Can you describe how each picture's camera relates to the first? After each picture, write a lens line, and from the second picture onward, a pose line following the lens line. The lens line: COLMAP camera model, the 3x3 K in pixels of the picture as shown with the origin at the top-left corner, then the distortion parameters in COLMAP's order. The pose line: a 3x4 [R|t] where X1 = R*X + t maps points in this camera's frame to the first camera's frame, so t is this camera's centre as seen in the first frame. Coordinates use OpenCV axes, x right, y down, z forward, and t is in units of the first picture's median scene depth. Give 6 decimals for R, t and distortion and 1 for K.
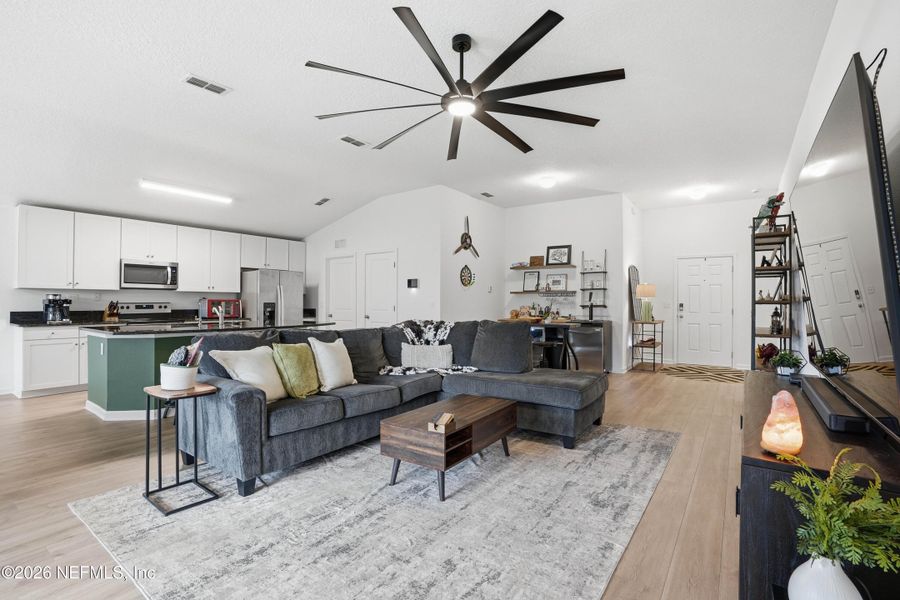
lens RADIAL K [[425.2, 0, 449.1], [0, 425.2, 298.5], [0, 0, 1]] dist [-0.075429, 0.030711]
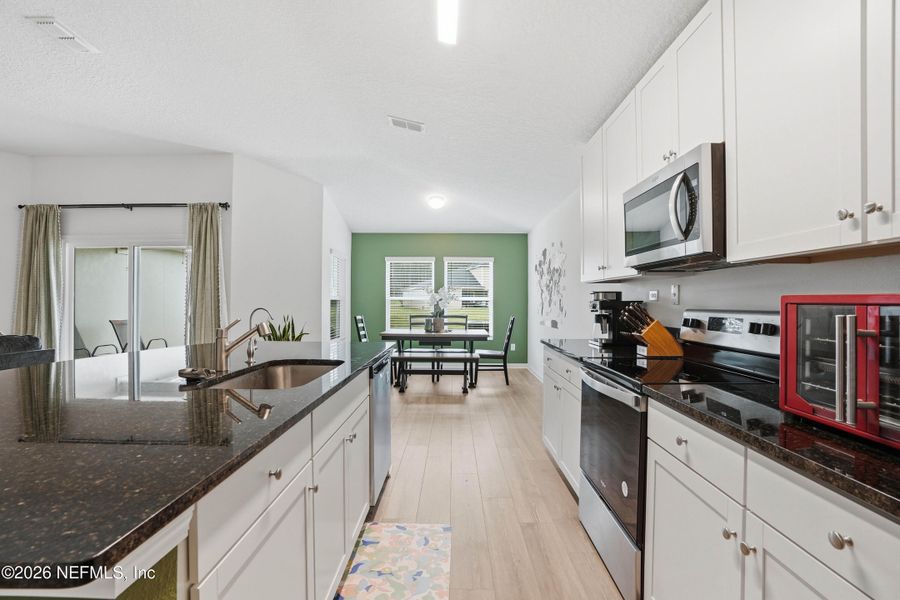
lens RADIAL K [[415.9, 0, 447.2], [0, 415.9, 295.7], [0, 0, 1]] dist [0.000313, -0.000111]
pose [[-0.825362, -0.005407, -0.564578, -0.364100], [0.005013, 0.999845, -0.016903, 0.002941], [0.564582, -0.016781, -0.825207, 1.005484]]
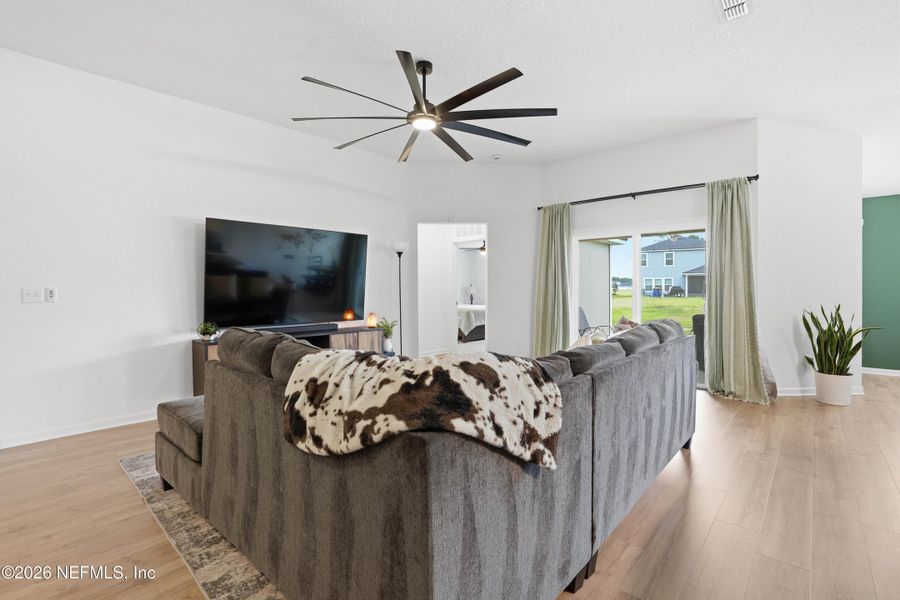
lens RADIAL K [[415.9, 0, 447.2], [0, 415.9, 295.7], [0, 0, 1]] dist [0.000313, -0.000111]
pose [[-0.993980, -0.004224, 0.109478, -0.078363], [-0.002648, 0.999891, 0.014533, 0.001086], [-0.109528, 0.014156, -0.993883, 0.879118]]
